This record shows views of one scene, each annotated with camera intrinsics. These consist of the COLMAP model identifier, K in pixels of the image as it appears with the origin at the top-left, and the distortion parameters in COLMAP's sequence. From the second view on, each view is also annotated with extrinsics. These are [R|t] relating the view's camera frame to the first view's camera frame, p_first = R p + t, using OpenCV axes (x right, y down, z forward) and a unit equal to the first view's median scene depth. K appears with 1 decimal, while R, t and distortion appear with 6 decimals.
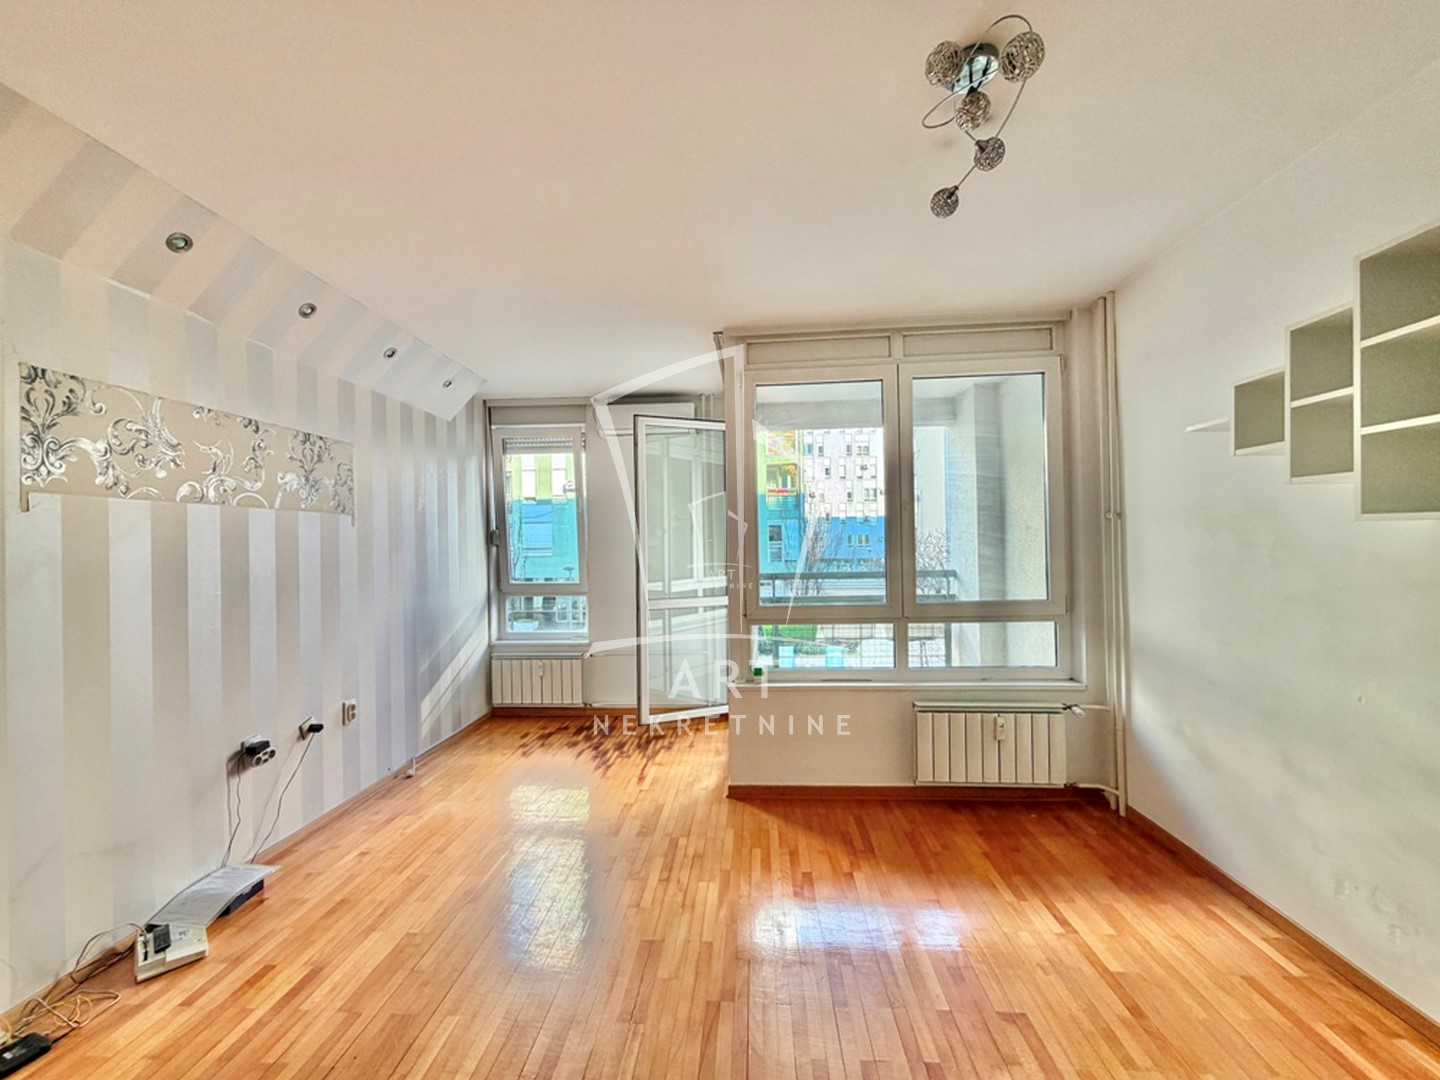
lens RADIAL K [[577.7, 0, 718.8], [0, 577.7, 542.0], [0, 0, 1]] dist [-0.001840, -0.000144]
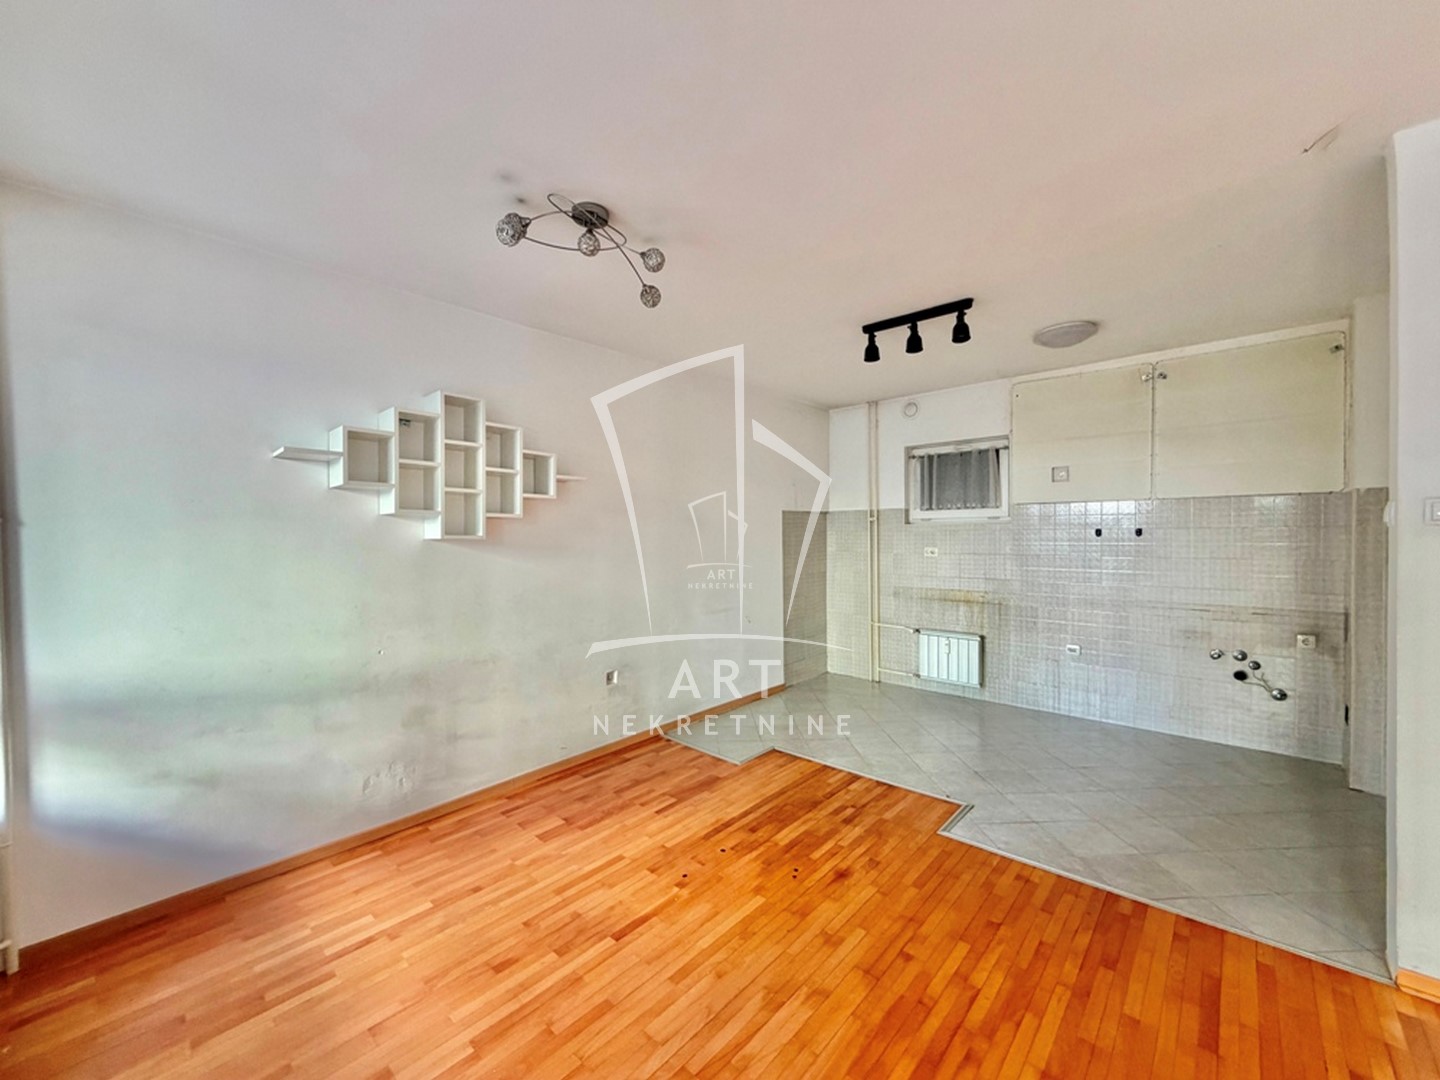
lens RADIAL K [[577.7, 0, 716.5], [0, 577.7, 537.7], [0, 0, 1]] dist [-0.001840, -0.000144]
pose [[-0.790058, 0.023099, 0.612597, -0.519418], [0.020014, 0.999729, -0.011885, -0.000773], [-0.612706, 0.002871, -0.790306, 1.508848]]
